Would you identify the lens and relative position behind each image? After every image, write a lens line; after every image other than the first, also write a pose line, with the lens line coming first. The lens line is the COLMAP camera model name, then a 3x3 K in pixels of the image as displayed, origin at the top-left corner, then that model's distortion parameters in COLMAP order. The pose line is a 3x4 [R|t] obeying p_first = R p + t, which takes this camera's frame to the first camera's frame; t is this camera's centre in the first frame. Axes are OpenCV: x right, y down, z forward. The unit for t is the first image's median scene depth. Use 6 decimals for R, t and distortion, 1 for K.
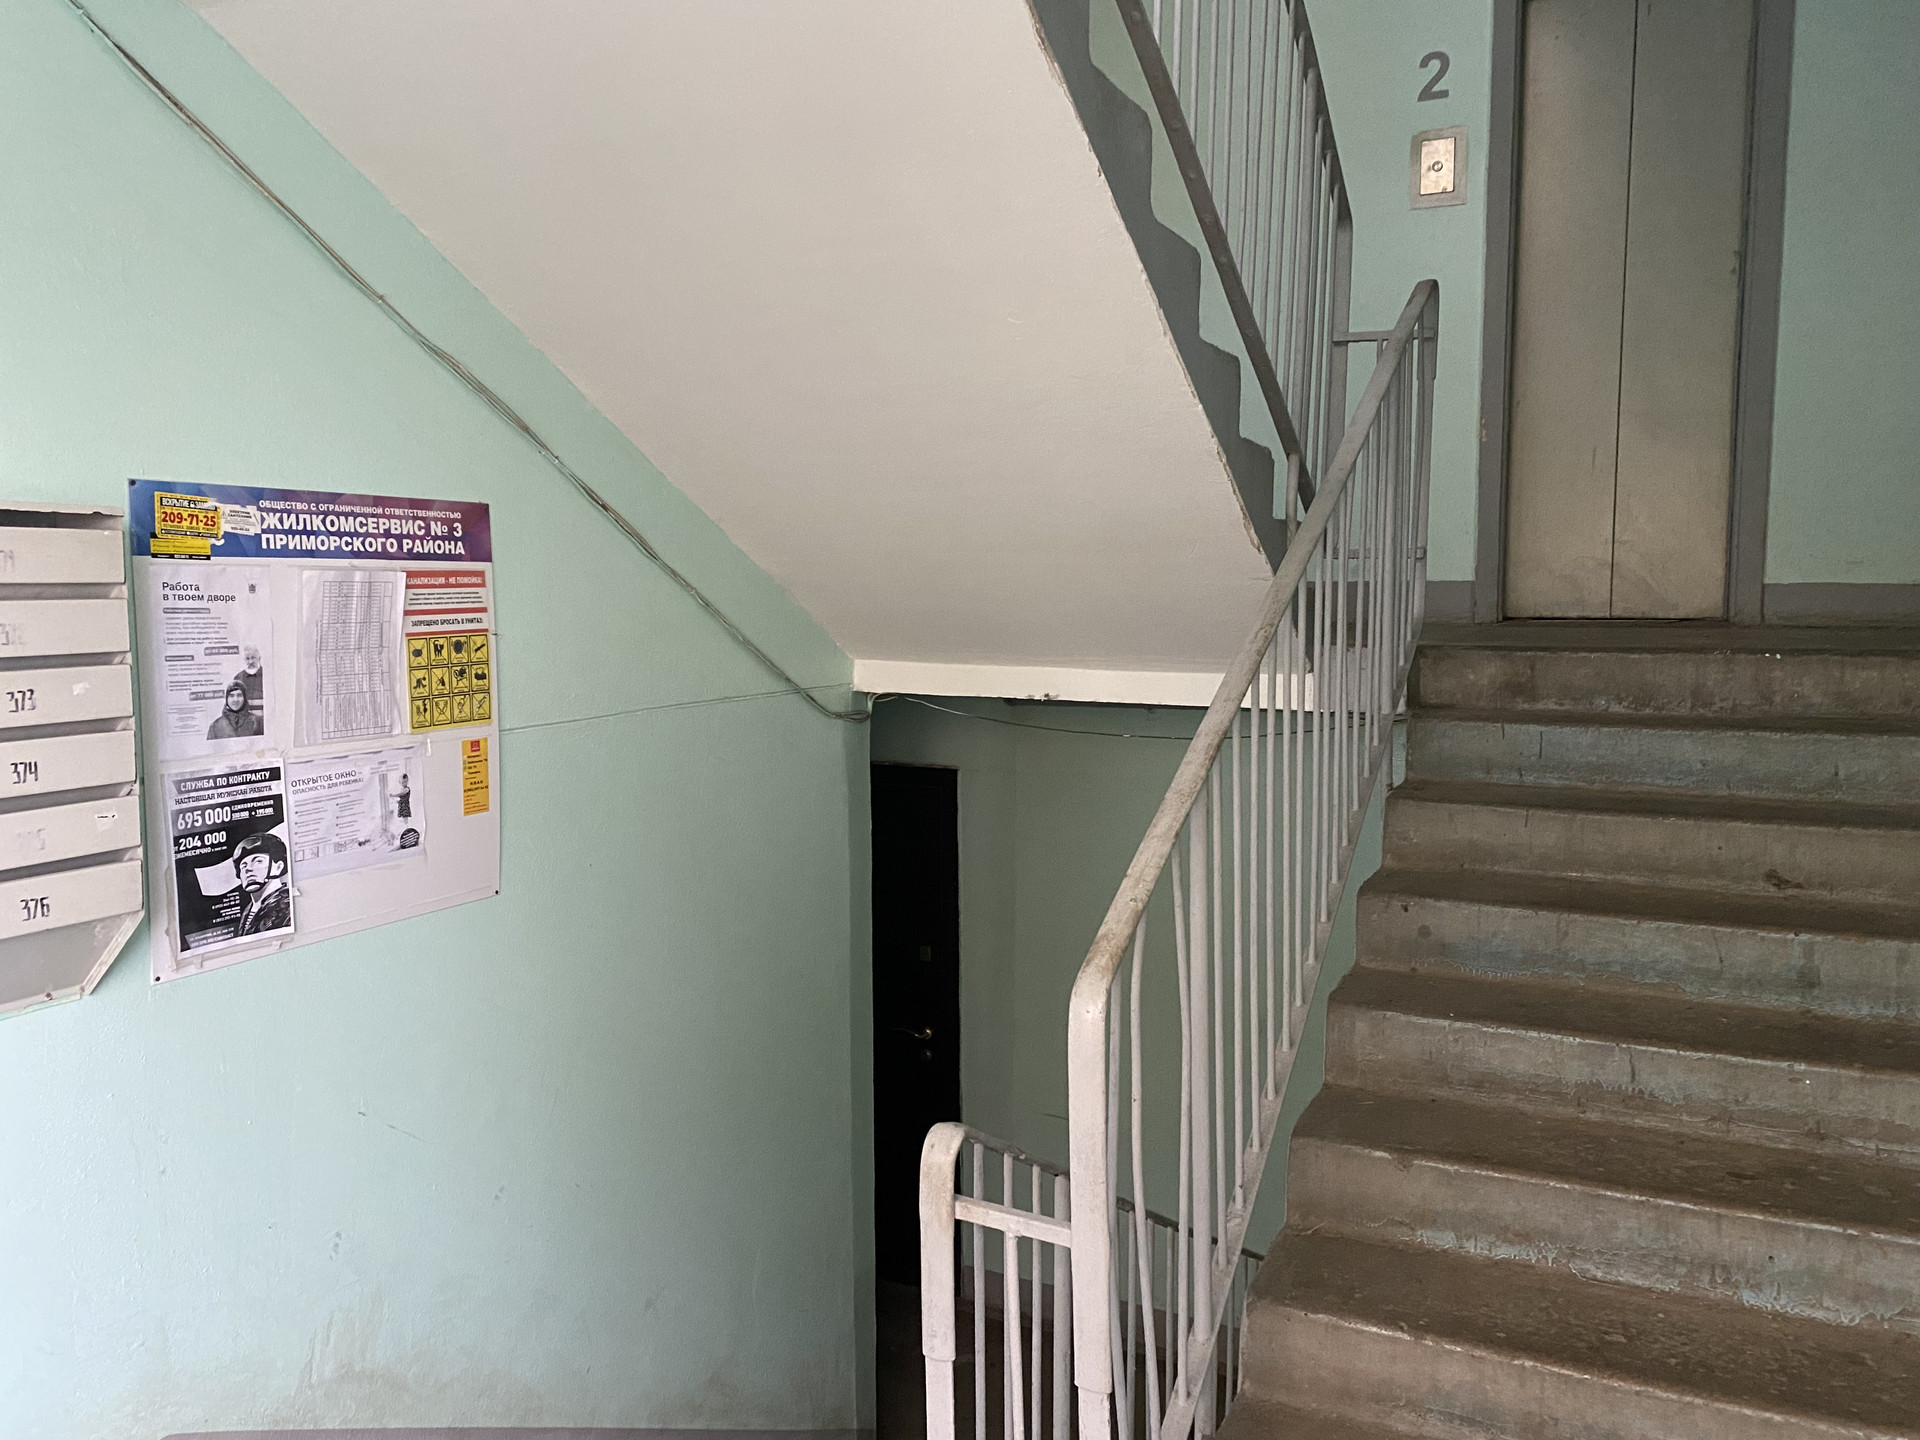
lens RADIAL K [[1420.6, 0, 960.0], [0, 1420.6, 720.0], [0, 0, 1]] dist [0.001946, -0.003816]
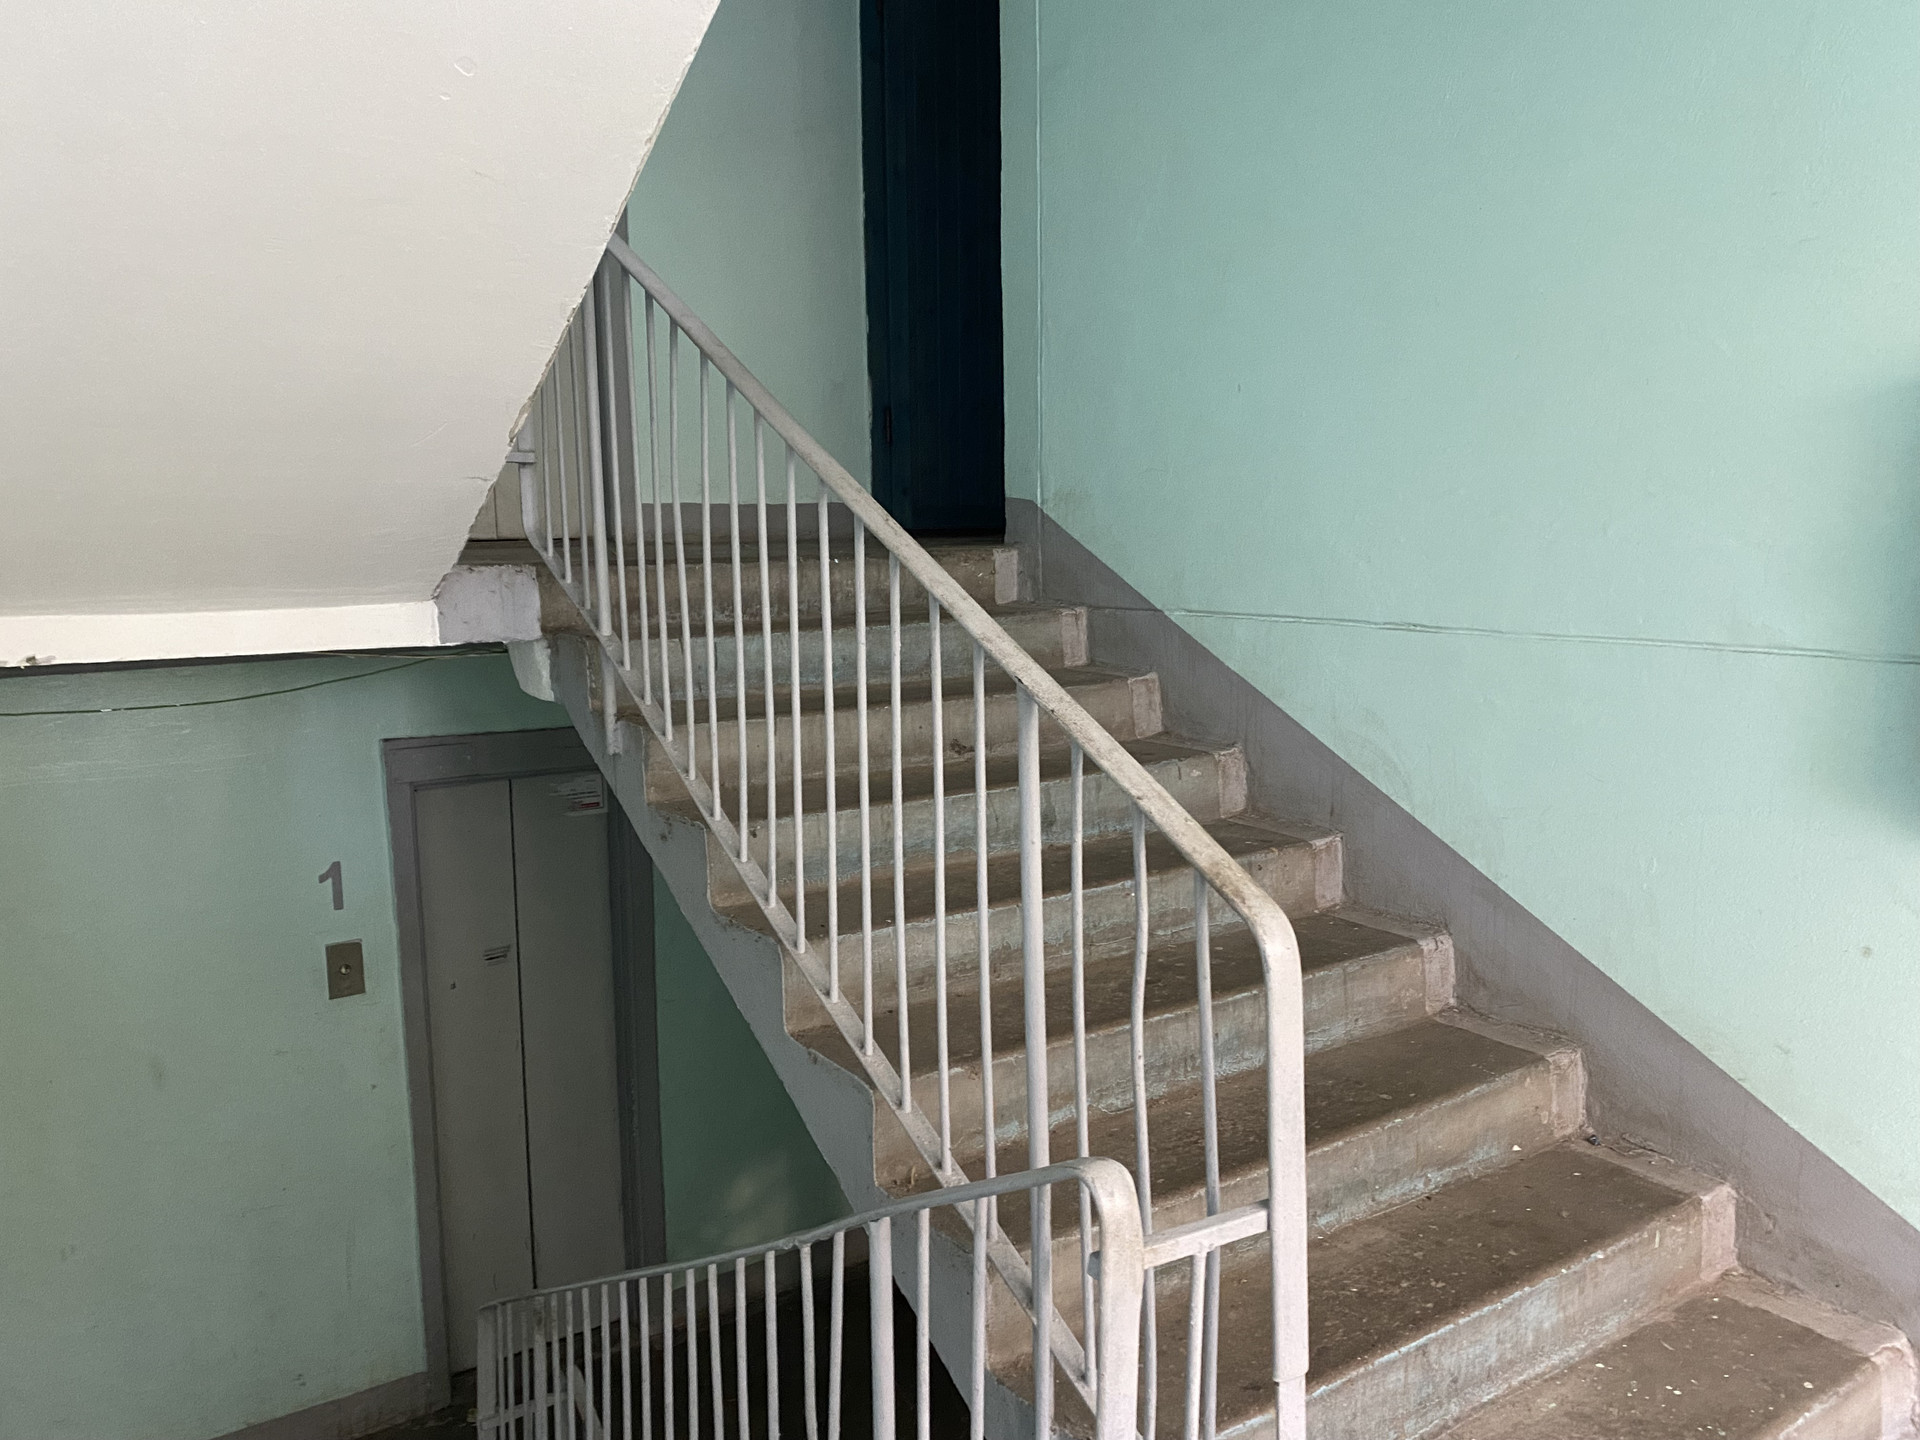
lens RADIAL K [[1420.6, 0, 960.0], [0, 1420.6, 720.0], [0, 0, 1]] dist [0.001946, -0.003816]
pose [[0.528754, -0.125385, 0.839463, -0.485733], [0.095332, 0.991543, 0.088053, -0.010715], [-0.843405, 0.033469, 0.536236, 0.497760]]
